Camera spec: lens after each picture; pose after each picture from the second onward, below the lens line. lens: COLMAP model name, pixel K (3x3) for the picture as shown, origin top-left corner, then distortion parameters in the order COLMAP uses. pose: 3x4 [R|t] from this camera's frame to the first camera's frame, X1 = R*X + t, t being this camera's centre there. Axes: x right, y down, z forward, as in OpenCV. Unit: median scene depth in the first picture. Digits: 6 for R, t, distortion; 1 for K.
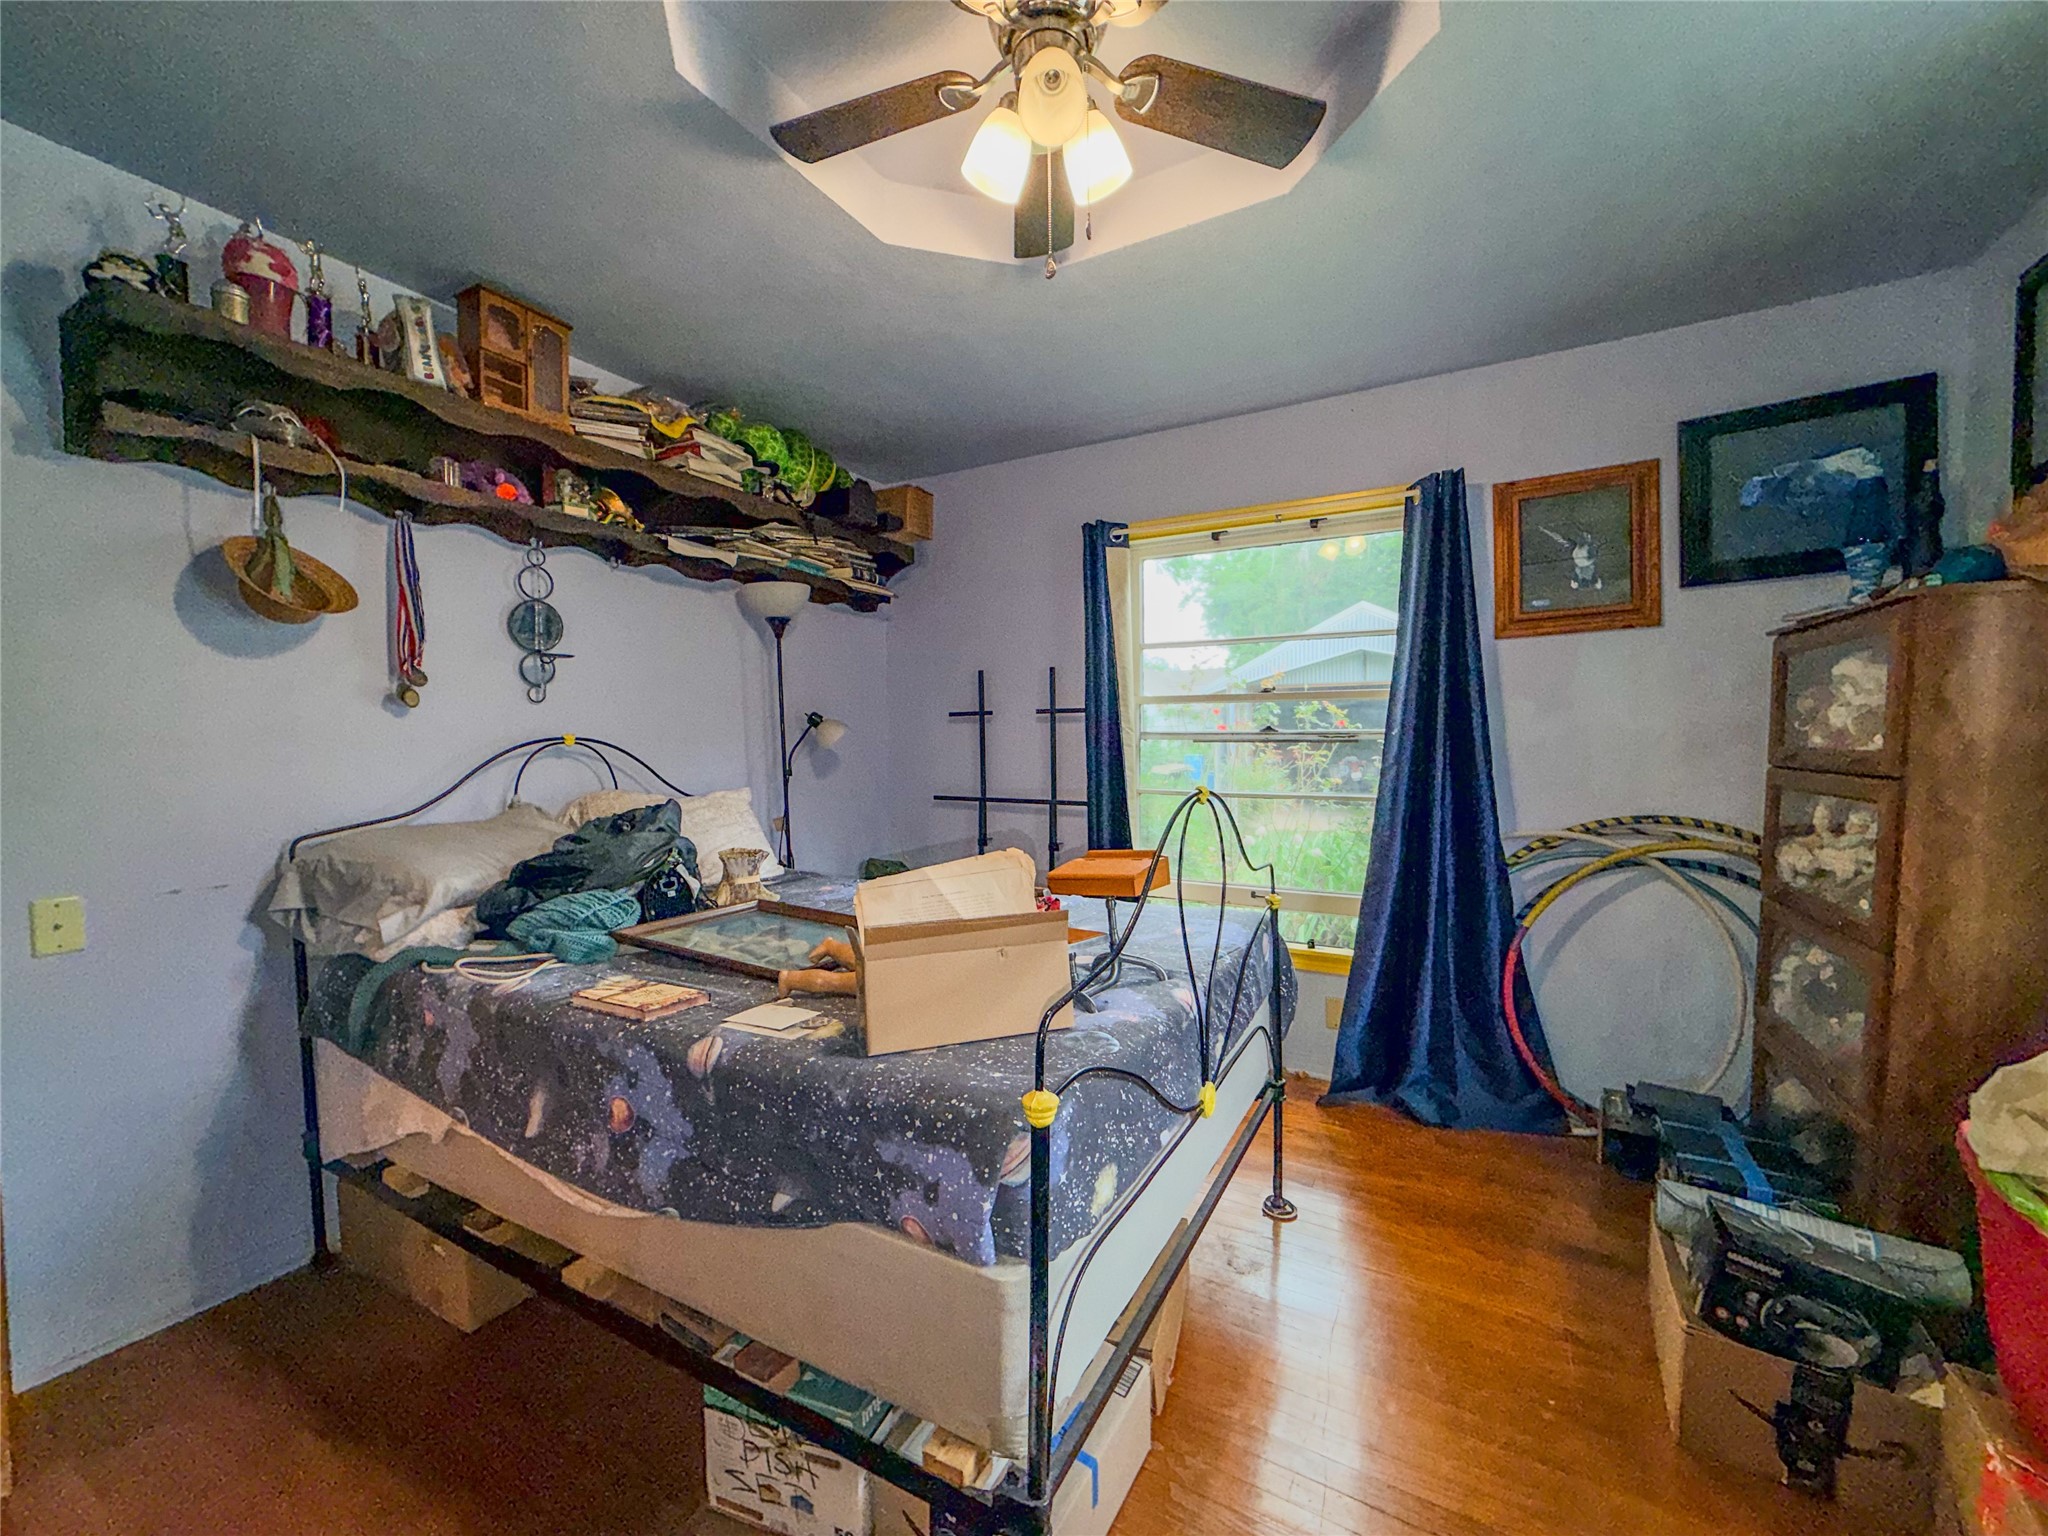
lens RADIAL K [[829.7, 0, 1024.0], [0, 829.7, 768.0], [0, 0, 1]] dist [0.016047, -0.017151]
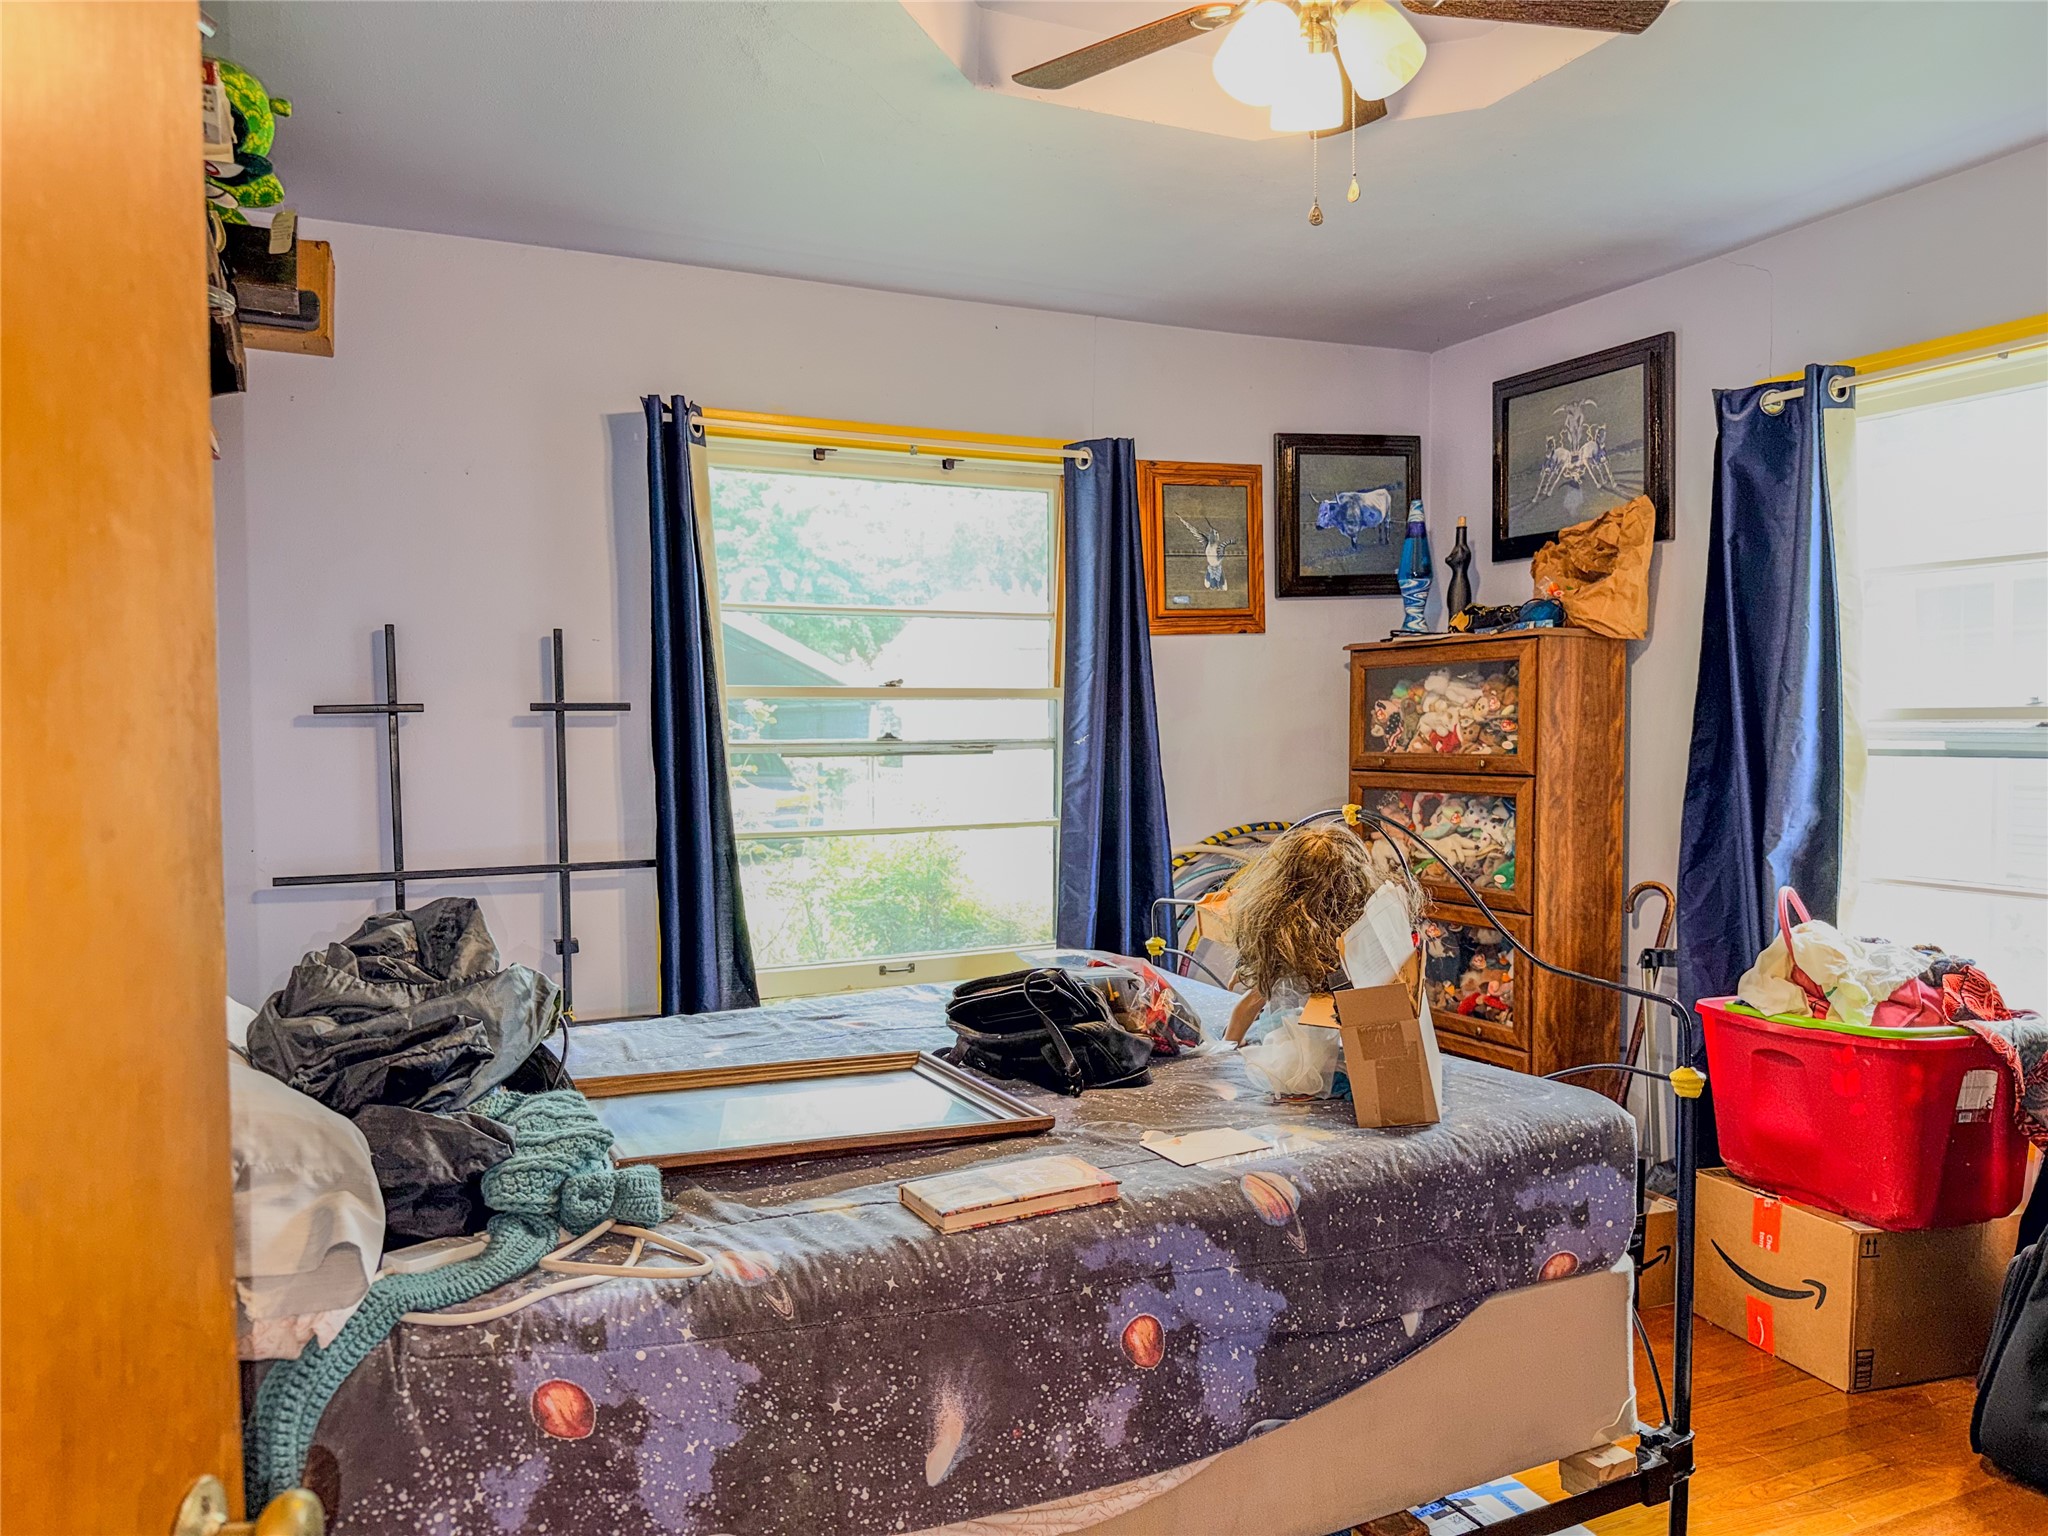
lens RADIAL K [[1484.6, 0, 1024.0], [0, 1484.6, 768.0], [0, 0, 1]] dist [0.052645, -0.002313]
pose [[0.564816, -0.024460, 0.824855, -0.899720], [0.037741, 0.999280, 0.003789, -0.026889], [-0.824354, 0.028991, 0.565332, 0.237134]]
